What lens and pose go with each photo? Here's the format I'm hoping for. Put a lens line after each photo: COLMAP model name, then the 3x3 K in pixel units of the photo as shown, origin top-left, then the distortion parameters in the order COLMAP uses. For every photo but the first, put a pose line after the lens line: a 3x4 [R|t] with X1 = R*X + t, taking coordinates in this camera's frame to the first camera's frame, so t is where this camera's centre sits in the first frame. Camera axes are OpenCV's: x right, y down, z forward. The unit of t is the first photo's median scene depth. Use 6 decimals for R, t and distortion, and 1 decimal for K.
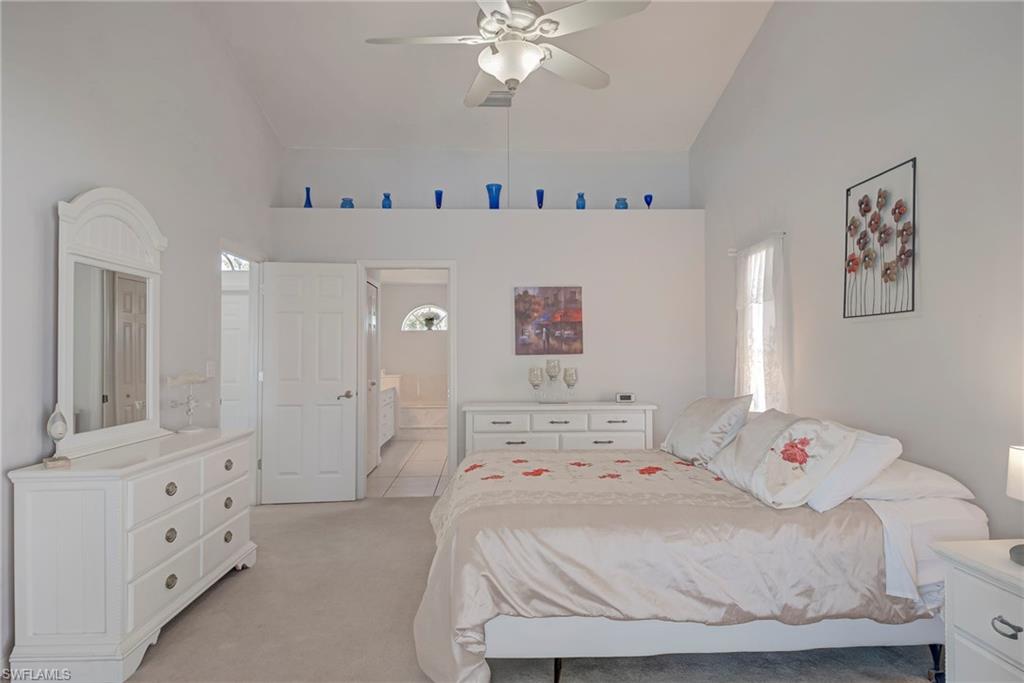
lens RADIAL K [[547.4, 0, 511.5], [0, 547.4, 353.7], [0, 0, 1]] dist [0.019098, -0.026589]
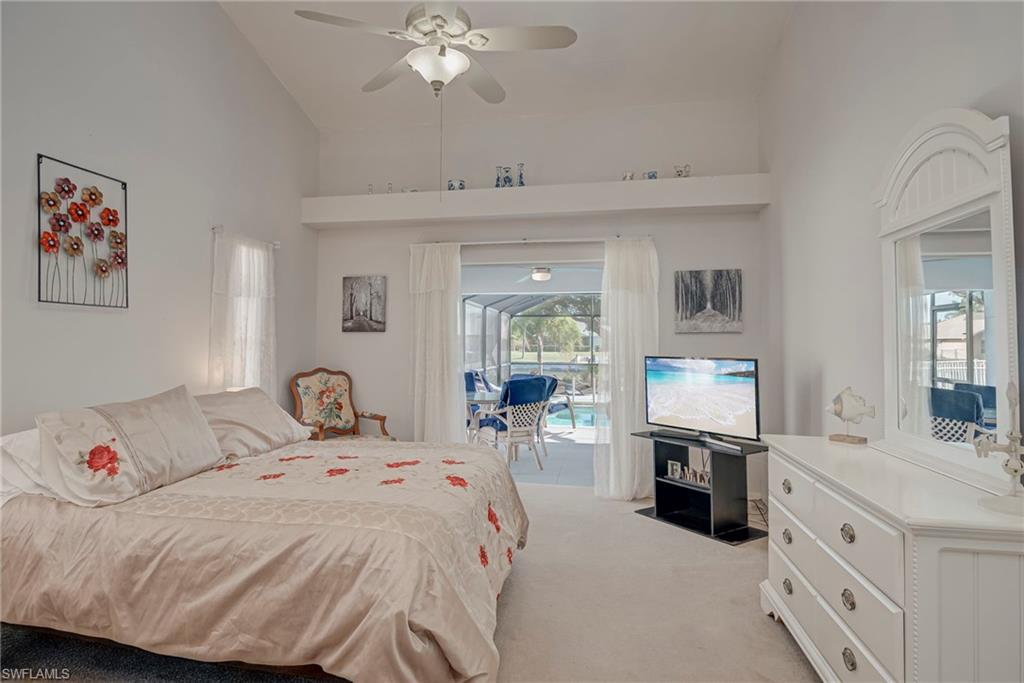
lens RADIAL K [[547.4, 0, 511.5], [0, 547.4, 353.7], [0, 0, 1]] dist [0.019098, -0.026589]
pose [[-0.977446, -0.002128, 0.211174, -0.302715], [0.002078, 0.999804, 0.019695, 0.001195], [-0.211175, 0.019689, -0.977250, 1.689581]]
